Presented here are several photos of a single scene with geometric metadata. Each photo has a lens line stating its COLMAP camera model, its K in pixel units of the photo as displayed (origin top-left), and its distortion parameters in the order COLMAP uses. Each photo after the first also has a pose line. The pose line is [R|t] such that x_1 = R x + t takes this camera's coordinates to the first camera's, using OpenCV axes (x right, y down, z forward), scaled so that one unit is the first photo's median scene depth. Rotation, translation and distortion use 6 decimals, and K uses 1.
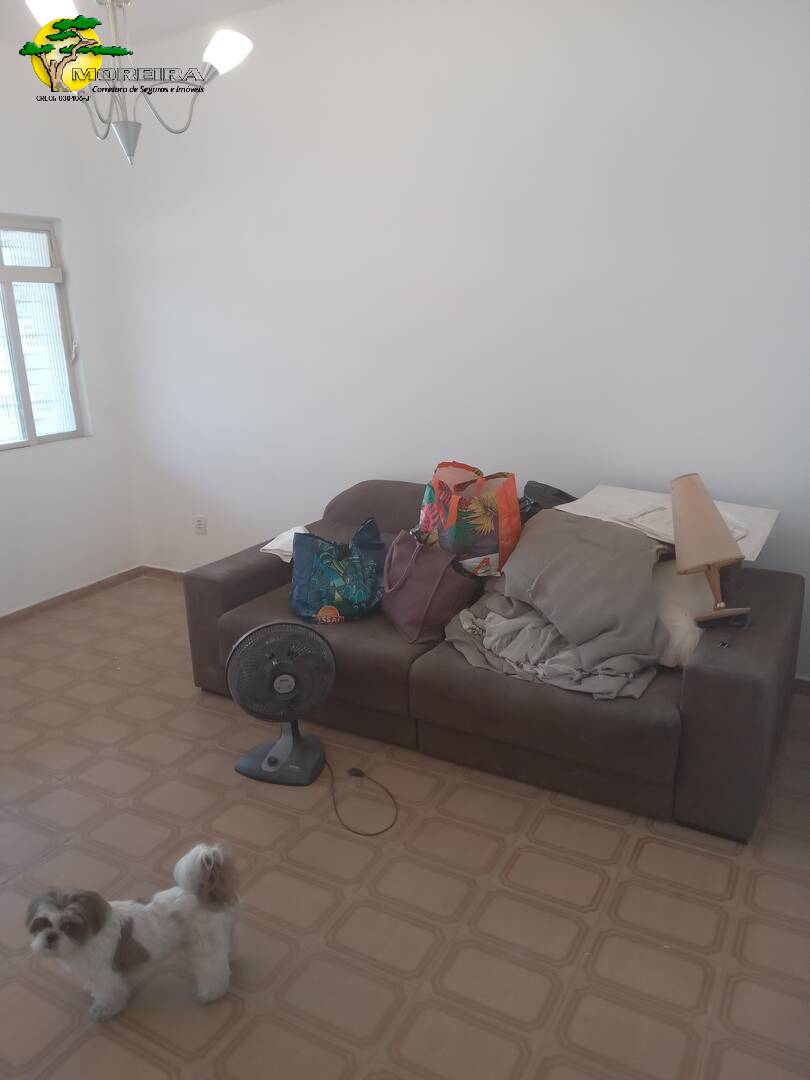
lens RADIAL K [[806.5, 0, 405.0], [0, 806.5, 540.0], [0, 0, 1]] dist [0.004849, -0.045509]
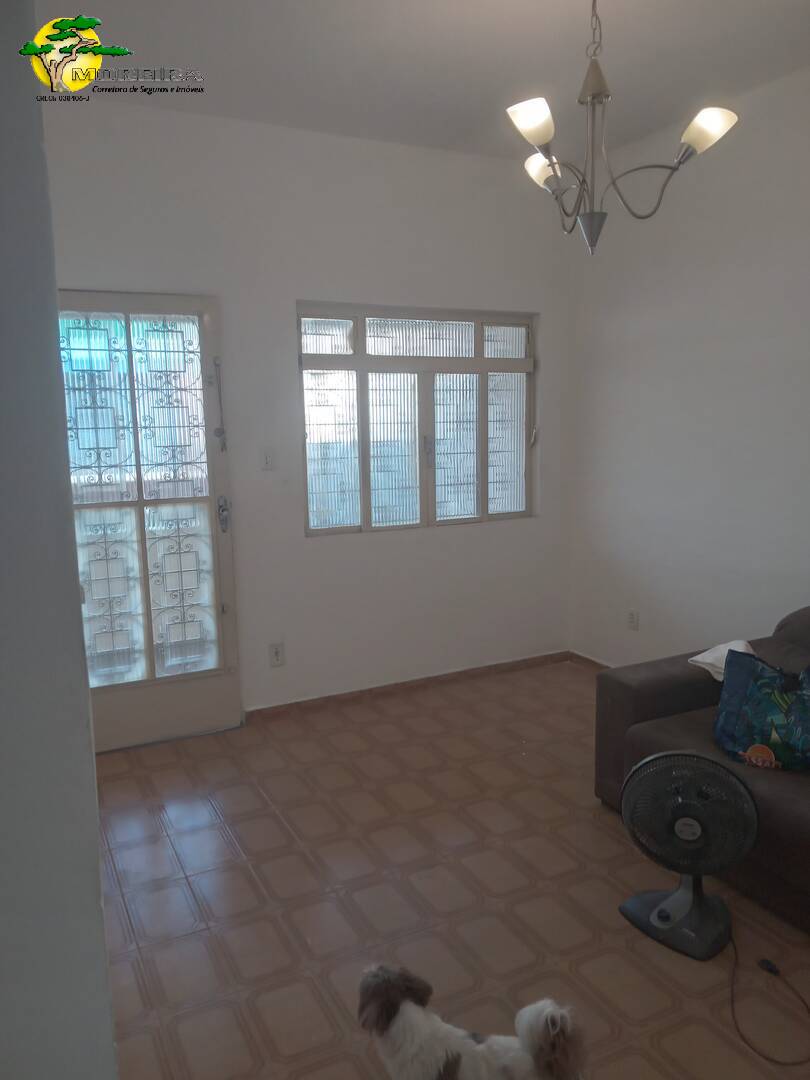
lens RADIAL K [[766.1, 0, 404.0], [0, 766.1, 522.4], [0, 0, 1]] dist [0.021276, -0.047096]
pose [[0.821407, 0.087396, -0.563606, 0.028093], [-0.151113, 0.986222, -0.067305, -0.035538], [0.549959, 0.140453, 0.823297, 0.117611]]
